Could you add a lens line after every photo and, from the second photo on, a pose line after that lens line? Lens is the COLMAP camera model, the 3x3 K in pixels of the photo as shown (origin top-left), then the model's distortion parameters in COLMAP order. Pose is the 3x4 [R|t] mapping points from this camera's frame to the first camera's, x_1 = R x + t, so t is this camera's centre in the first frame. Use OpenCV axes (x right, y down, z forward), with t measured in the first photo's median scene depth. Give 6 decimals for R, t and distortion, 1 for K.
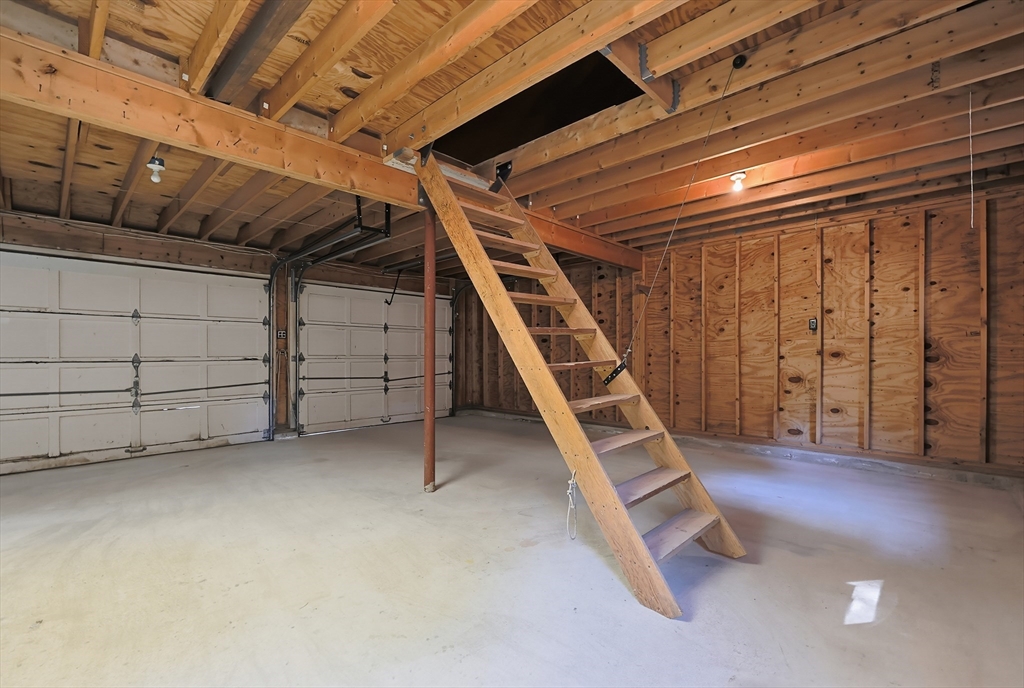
lens RADIAL K [[442.6, 0, 511.4], [0, 442.6, 354.2], [0, 0, 1]] dist [-0.000171, -0.000882]
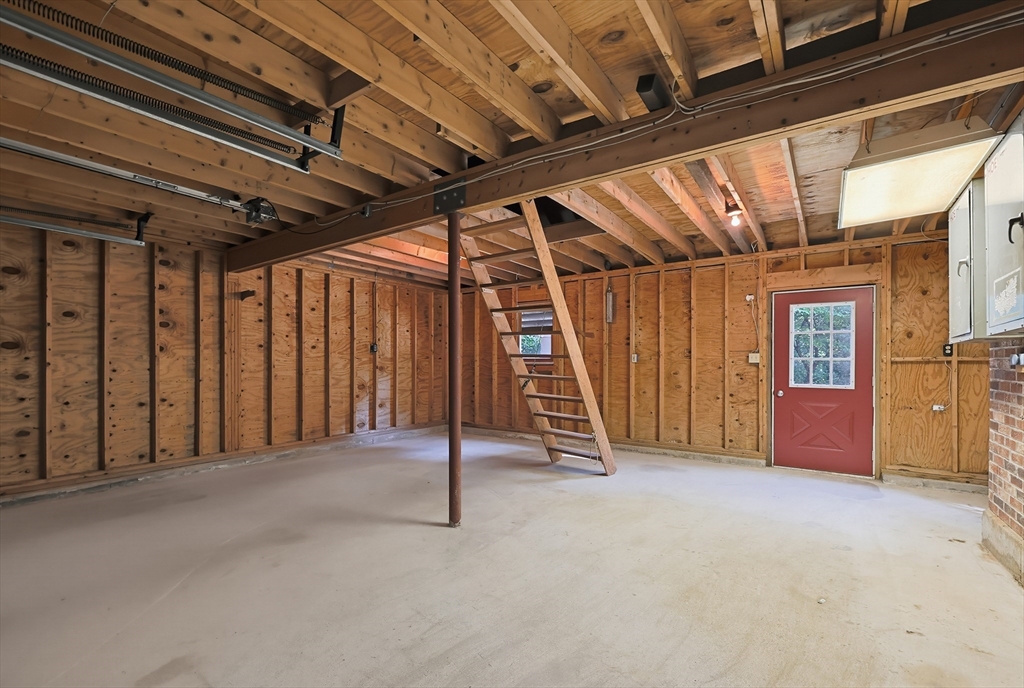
lens RADIAL K [[442.6, 0, 507.2], [0, 442.6, 360.6], [0, 0, 1]] dist [-0.000171, -0.000882]
pose [[-0.134727, 0.008396, 0.990847, -0.853286], [-0.001141, 0.999962, -0.008629, -0.013991], [-0.990882, -0.002293, -0.134712, 0.795620]]
